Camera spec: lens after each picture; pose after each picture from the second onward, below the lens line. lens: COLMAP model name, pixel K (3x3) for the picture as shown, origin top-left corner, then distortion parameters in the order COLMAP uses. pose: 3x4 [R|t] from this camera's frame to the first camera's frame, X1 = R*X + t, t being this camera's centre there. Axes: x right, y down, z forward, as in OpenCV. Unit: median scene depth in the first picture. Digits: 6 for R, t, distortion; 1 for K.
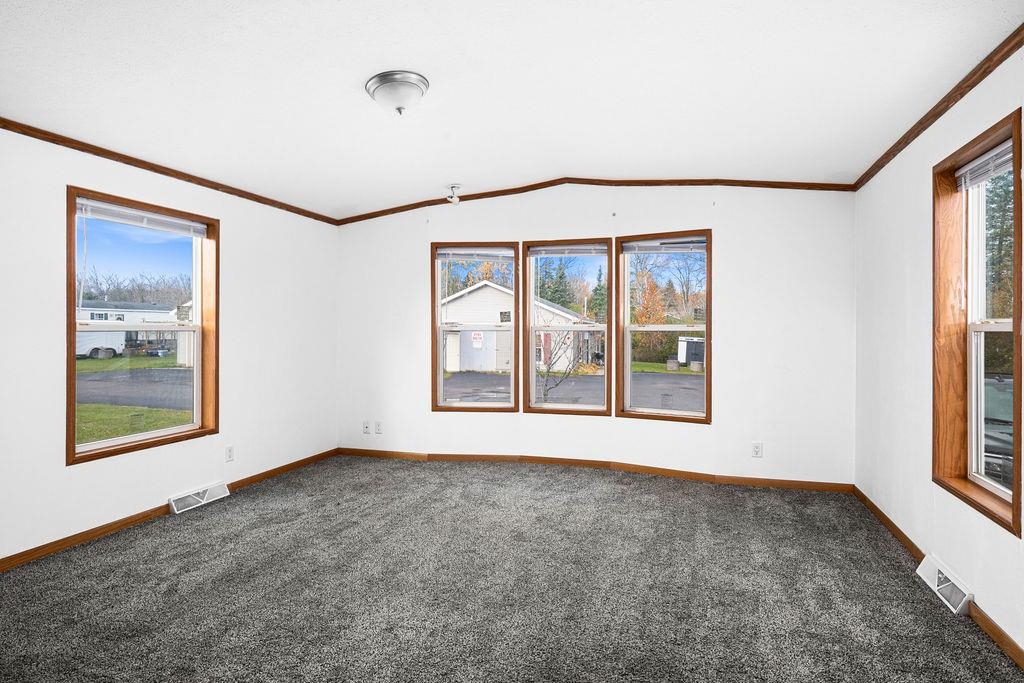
lens RADIAL K [[572.9, 0, 511.4], [0, 572.9, 329.4], [0, 0, 1]] dist [0.018669, -0.001140]
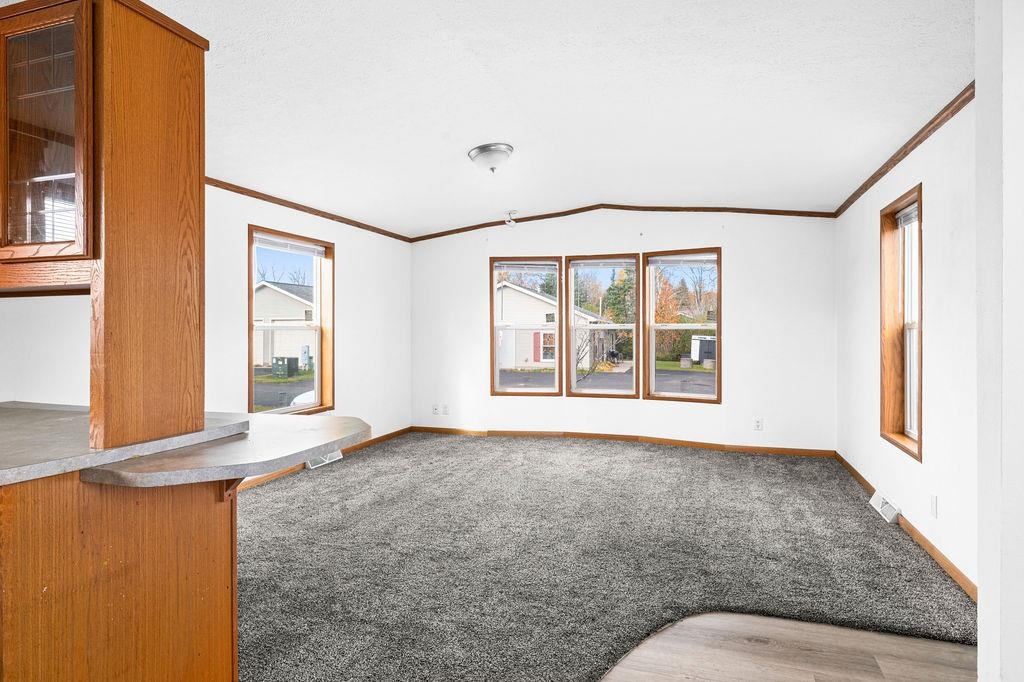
lens RADIAL K [[572.9, 0, 511.4], [0, 572.9, 328.9], [0, 0, 1]] dist [0.018669, -0.001140]
pose [[0.999797, -0.002252, -0.020010, -0.086916], [0.002261, 0.999997, 0.000399, 0.000860], [0.020009, -0.000444, 0.999800, -0.269559]]
